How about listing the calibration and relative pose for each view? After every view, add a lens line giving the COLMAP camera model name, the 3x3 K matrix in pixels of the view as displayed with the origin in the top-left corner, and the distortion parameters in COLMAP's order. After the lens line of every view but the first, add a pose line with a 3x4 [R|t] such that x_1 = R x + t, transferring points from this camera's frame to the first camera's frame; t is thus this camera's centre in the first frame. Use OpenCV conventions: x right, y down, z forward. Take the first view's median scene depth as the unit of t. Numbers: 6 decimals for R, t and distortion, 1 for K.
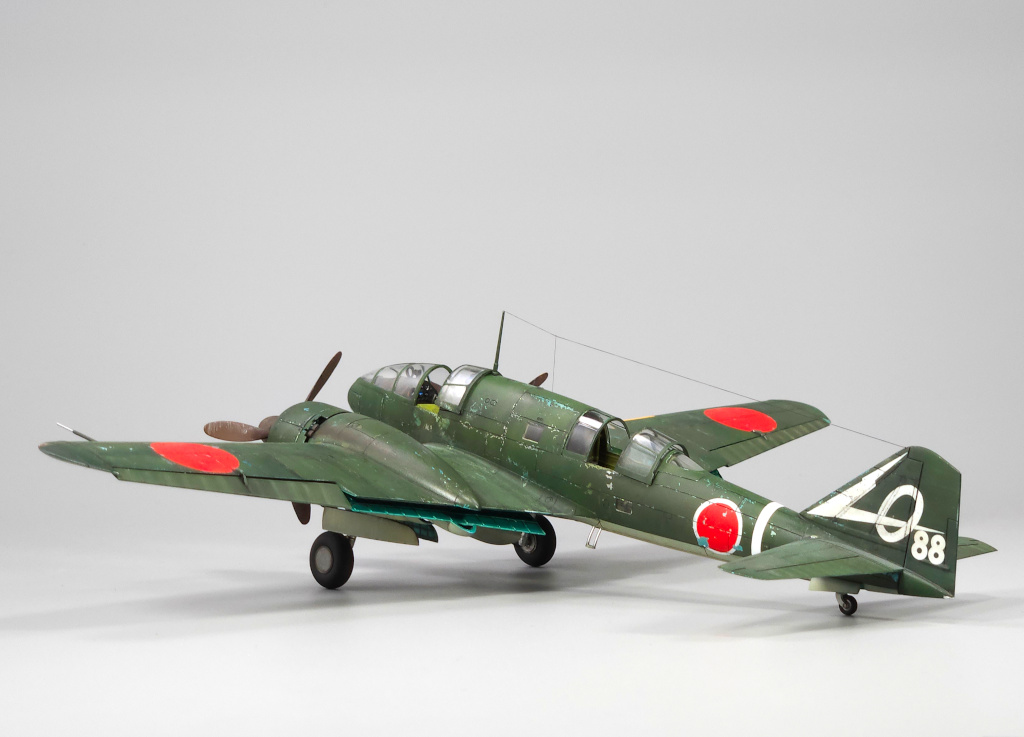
lens RADIAL K [[2459.7, 0, 511.5], [0, 2459.7, 367.3], [0, 0, 1]] dist [-0.675641, 0.000000]
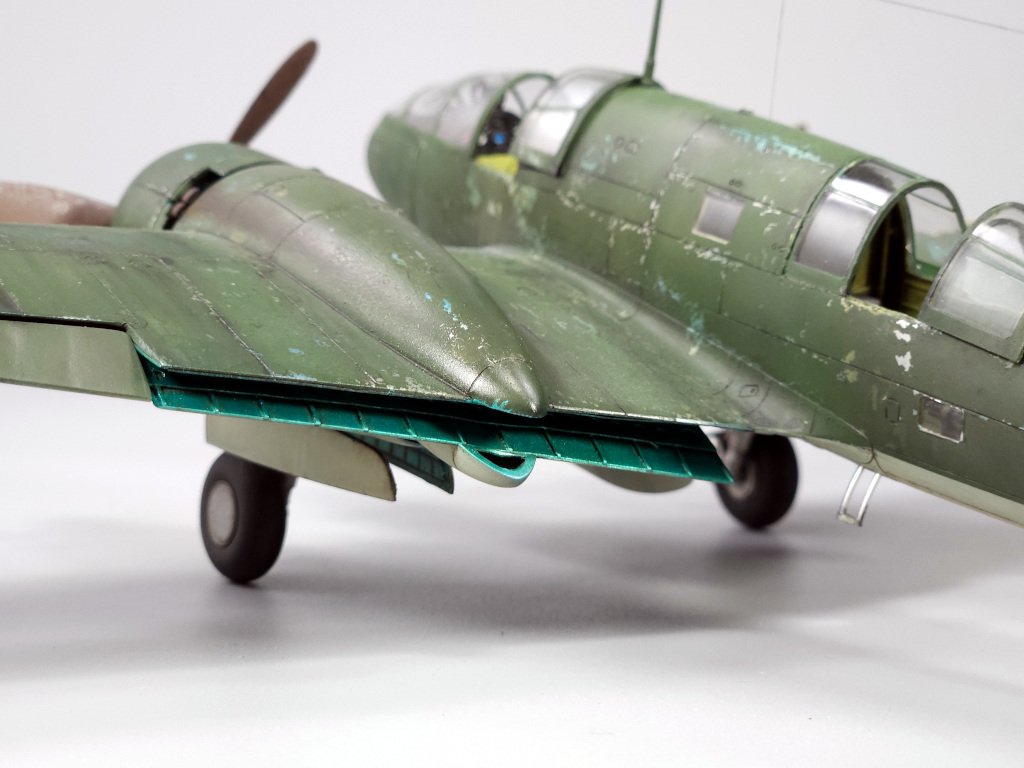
lens RADIAL K [[2199.2, 0, 513.6], [0, 2199.2, 389.0], [0, 0, 1]] dist [-0.454335, 0.000000]
pose [[0.985307, 0.034704, -0.167227, 0.035890], [-0.023679, 0.997440, 0.067481, 0.031295], [0.169141, -0.062530, 0.983606, 0.654193]]
